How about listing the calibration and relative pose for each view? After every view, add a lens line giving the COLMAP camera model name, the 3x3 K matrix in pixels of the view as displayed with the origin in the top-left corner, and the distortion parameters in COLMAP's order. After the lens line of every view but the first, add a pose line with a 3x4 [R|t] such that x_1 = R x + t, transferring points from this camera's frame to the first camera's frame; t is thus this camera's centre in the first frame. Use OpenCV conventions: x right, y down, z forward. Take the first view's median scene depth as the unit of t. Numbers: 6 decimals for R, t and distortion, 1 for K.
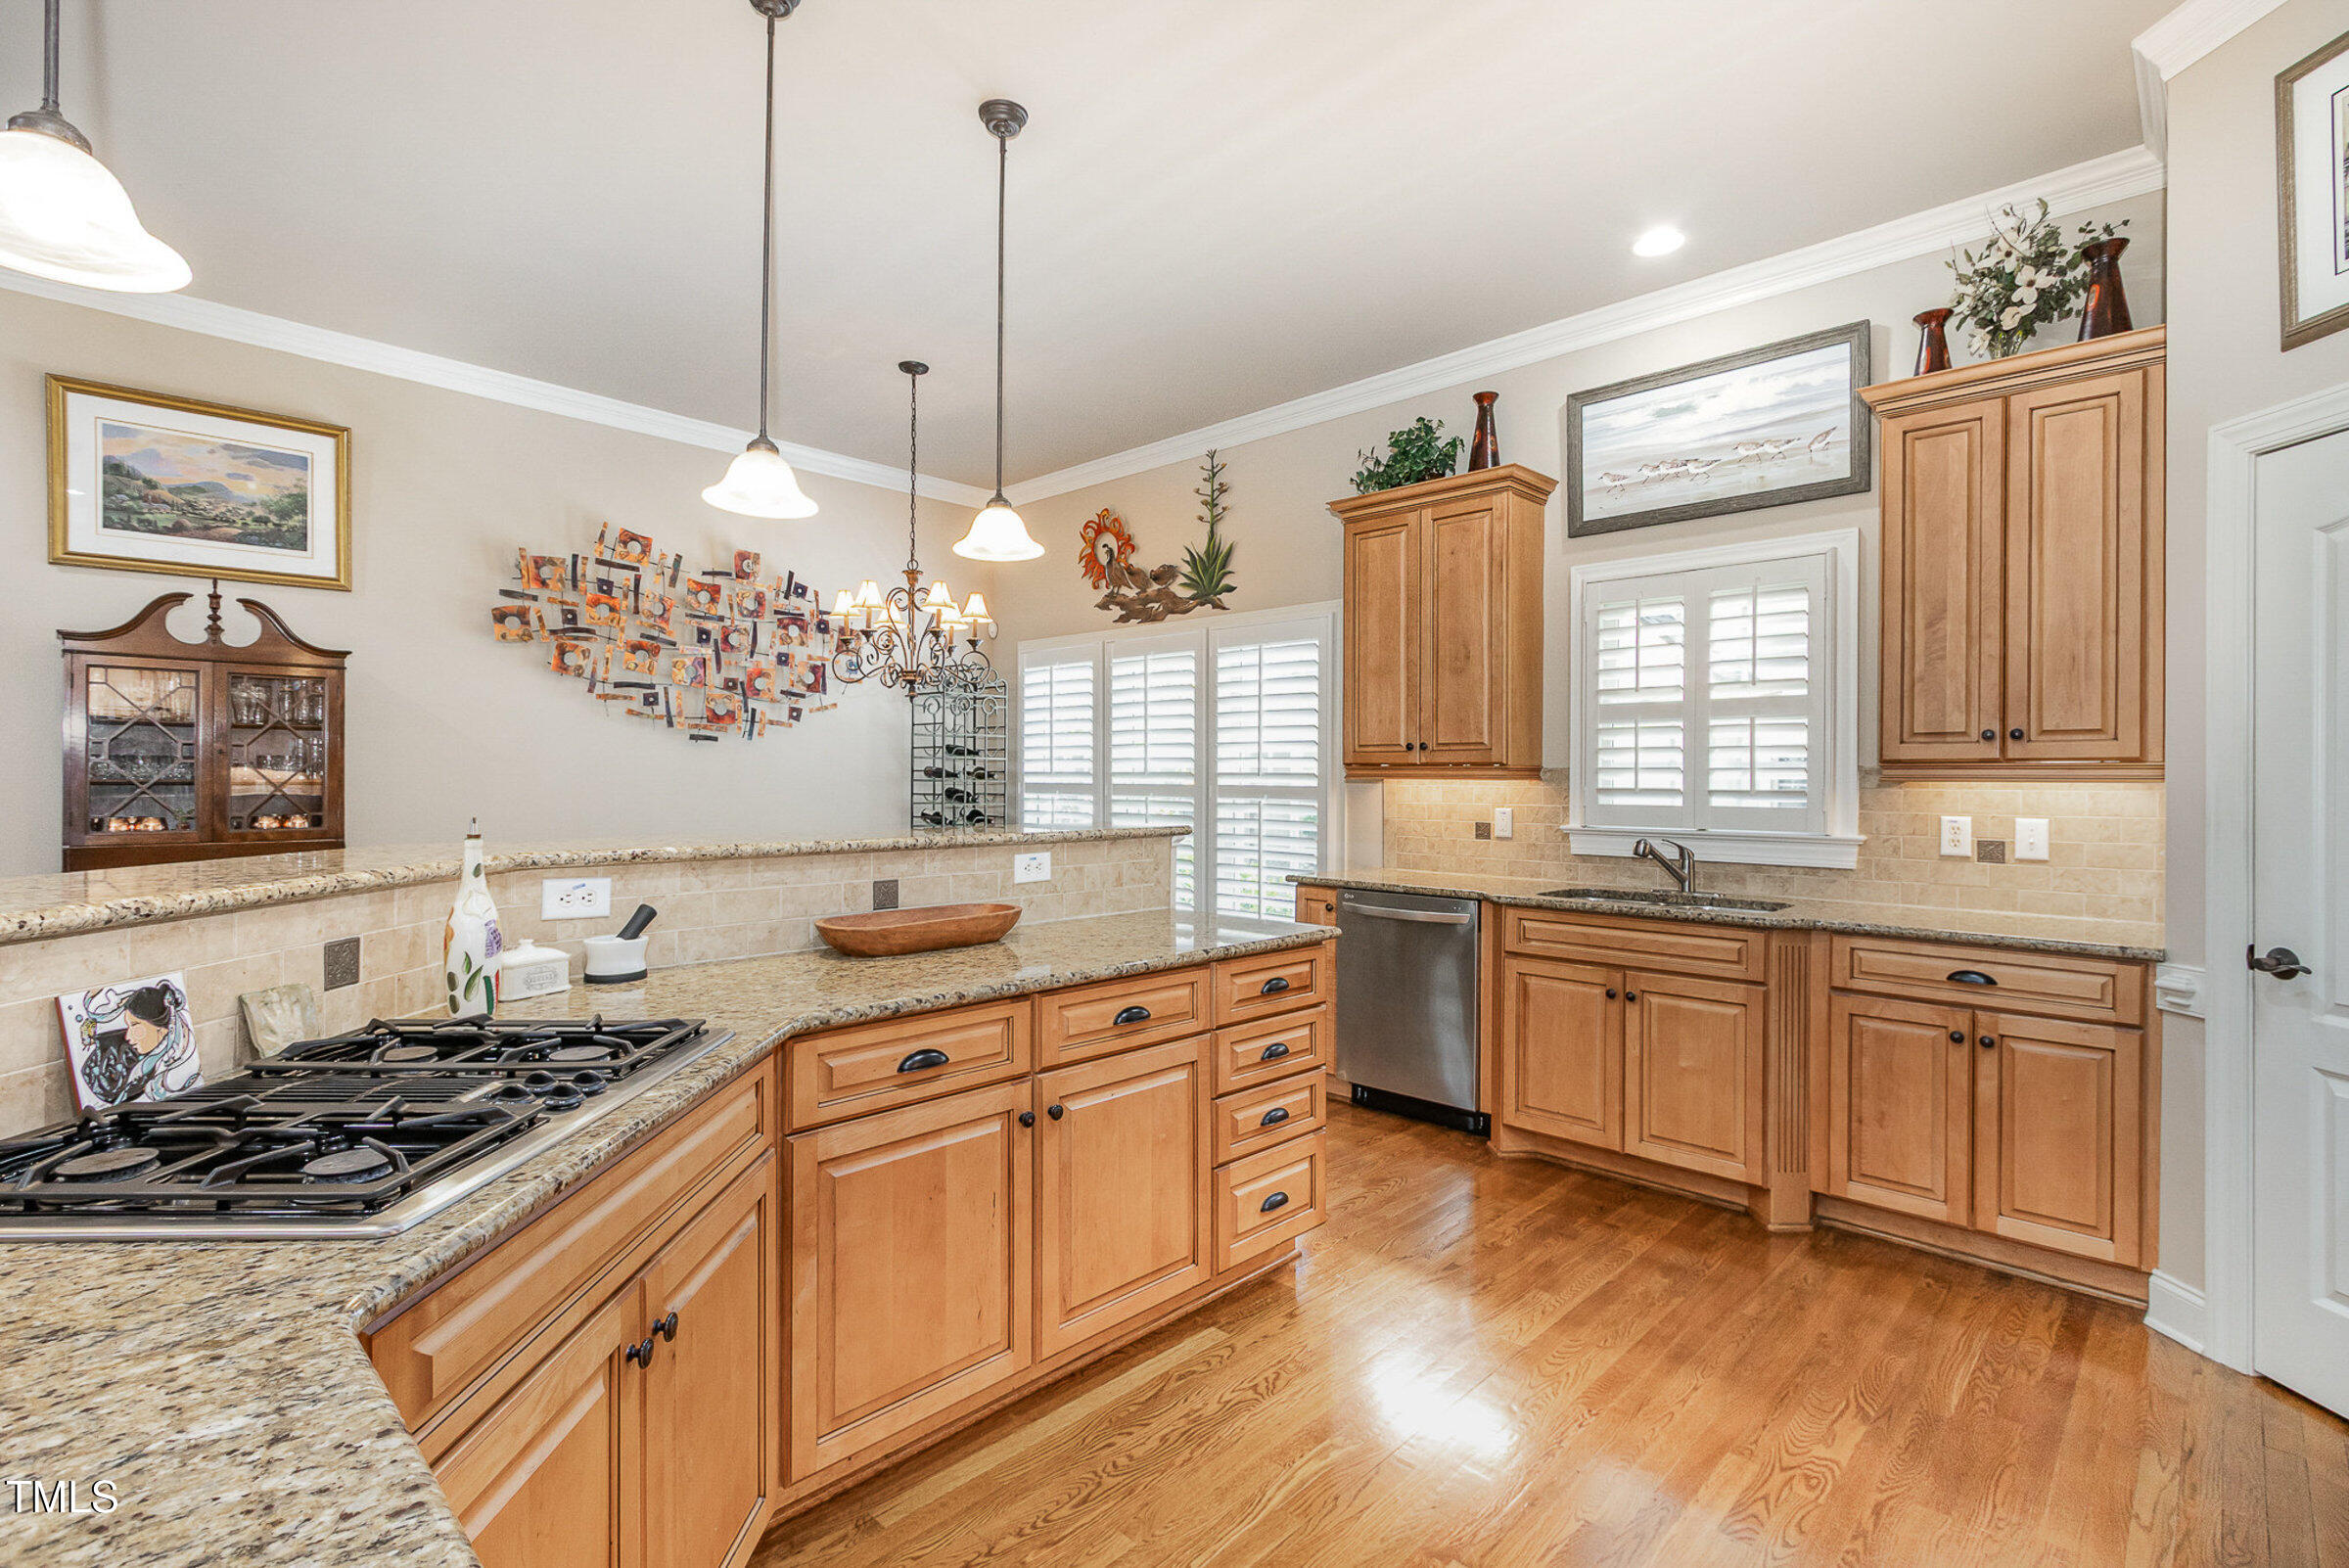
lens RADIAL K [[1080.4, 0, 1171.4], [0, 1080.4, 773.0], [0, 0, 1]] dist [0.000850, -0.000100]
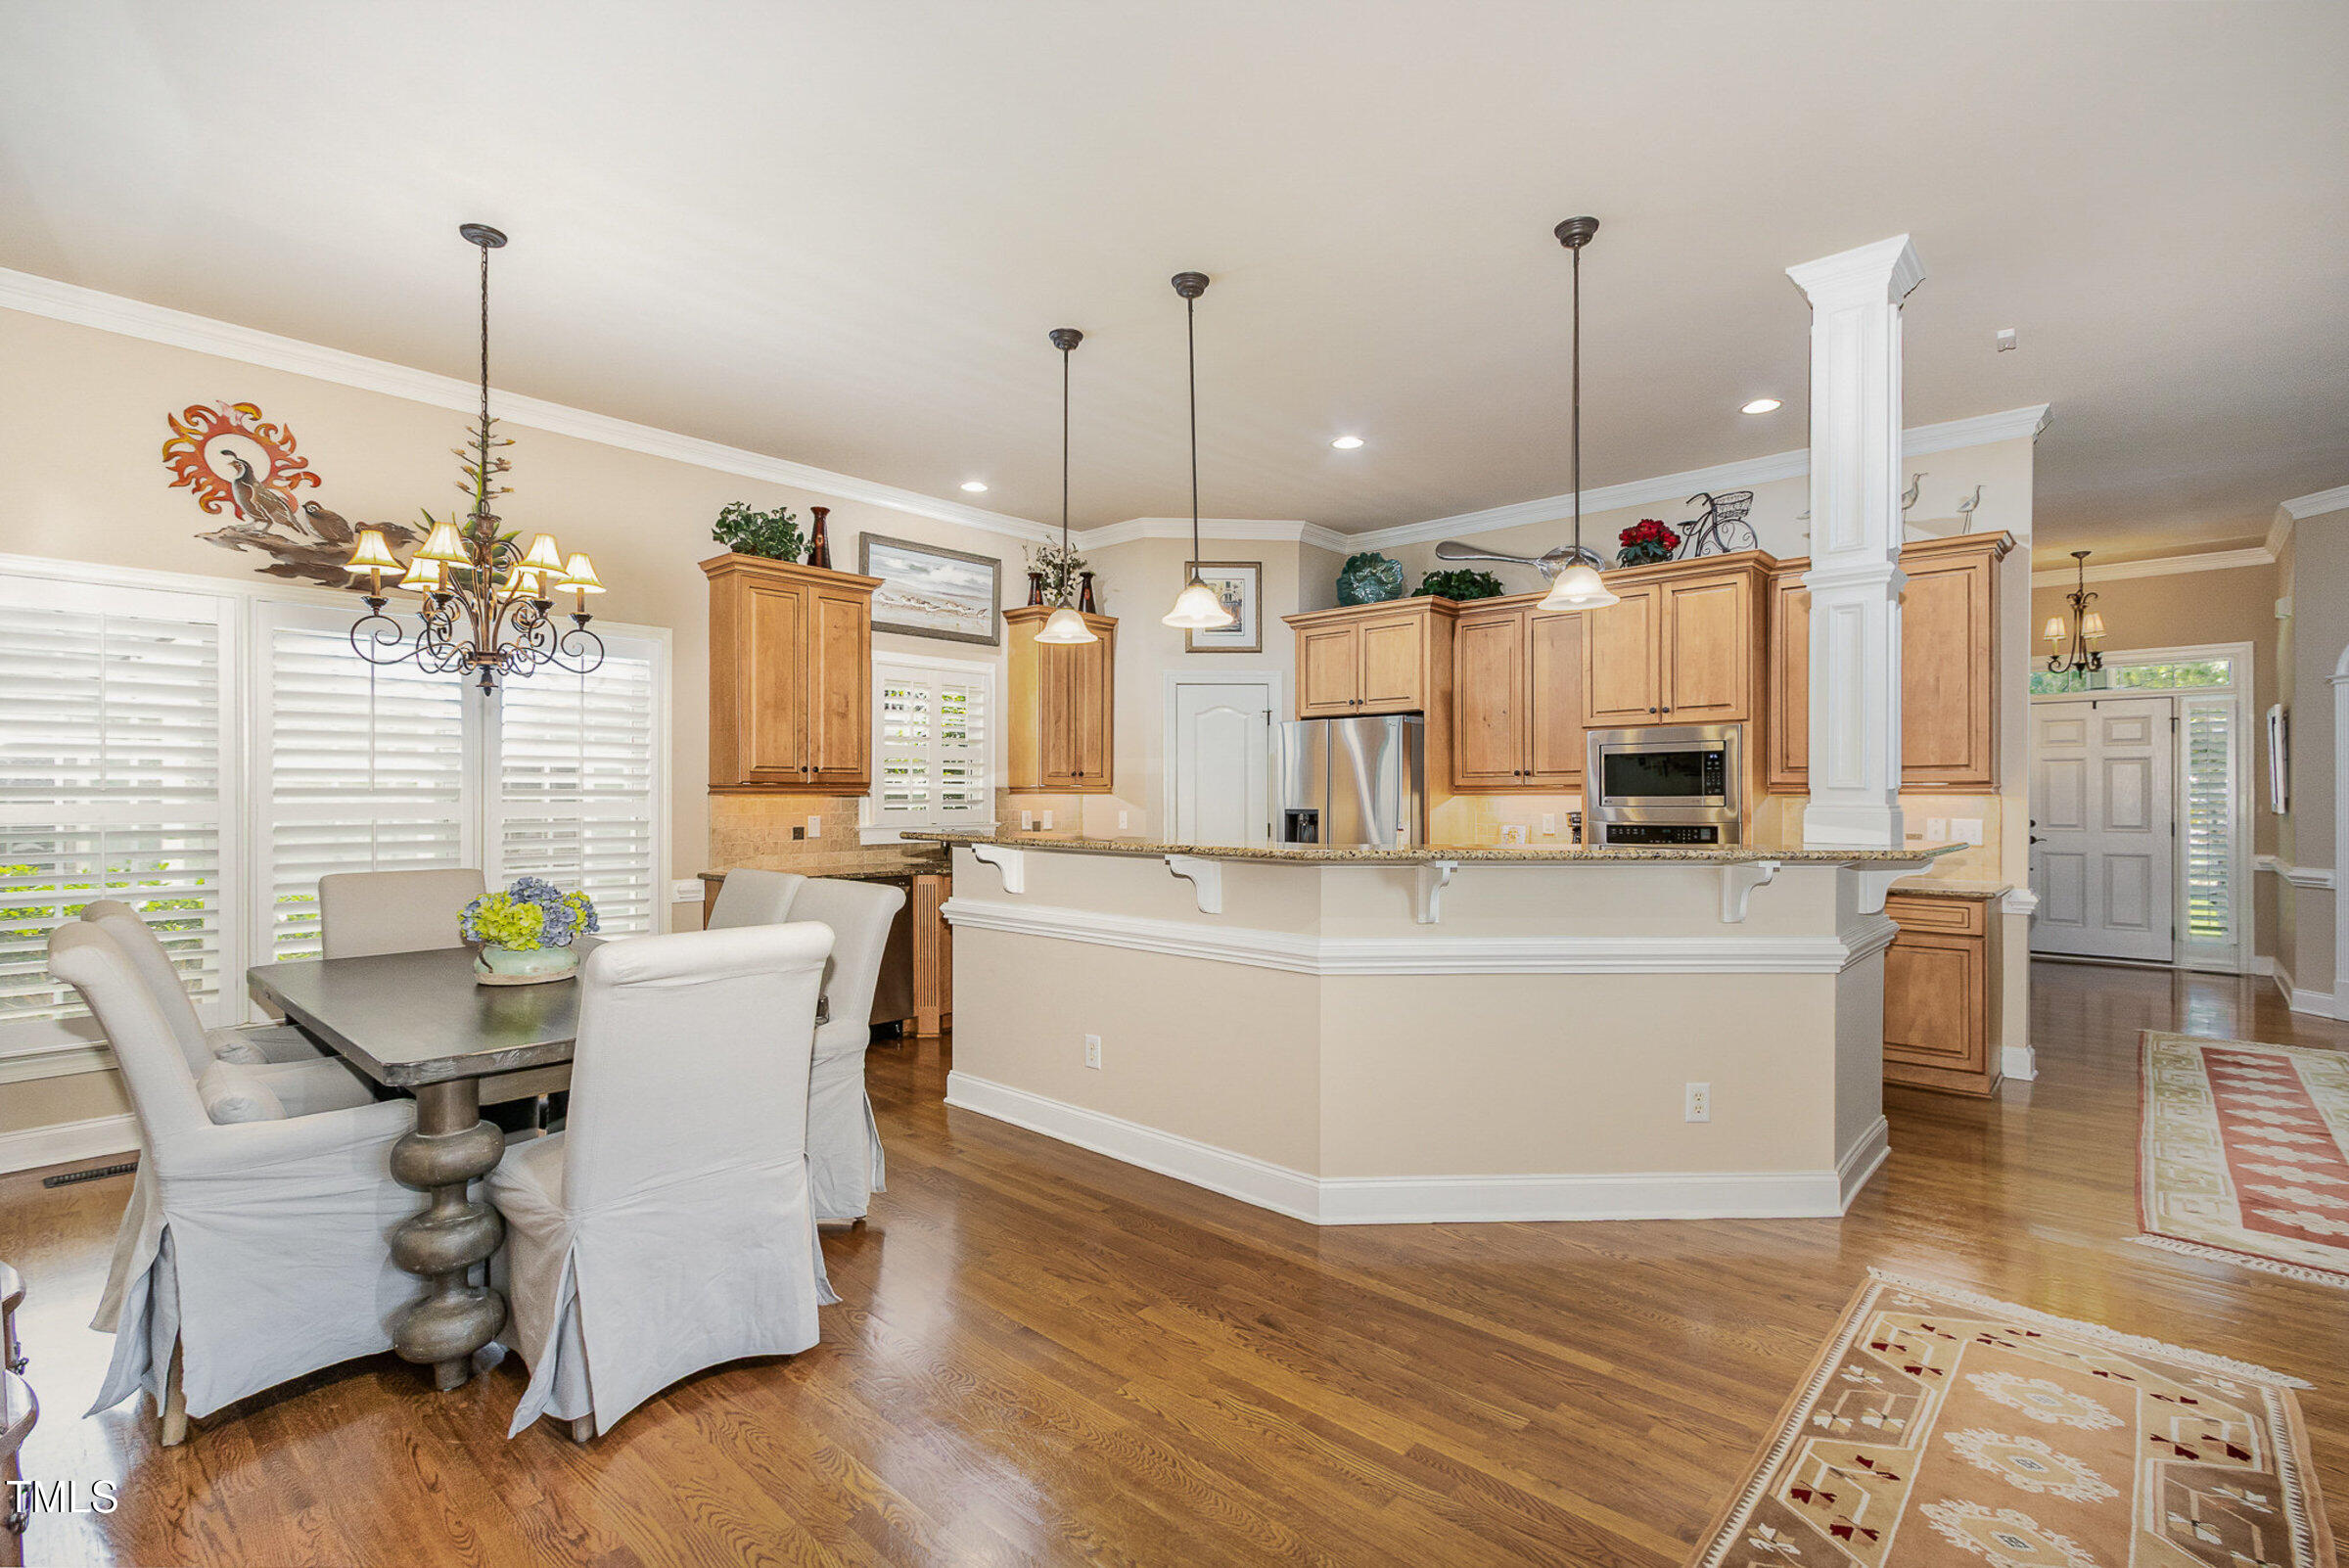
lens RADIAL K [[1071.7, 0, 1171.8], [0, 1071.7, 793.6], [0, 0, 1]] dist [0.001788, 0.000095]
pose [[-0.031957, -0.006194, 0.999470, -1.002539], [-0.005843, 0.999965, 0.006010, -0.005482], [-0.999472, -0.005648, -0.031992, 0.569349]]
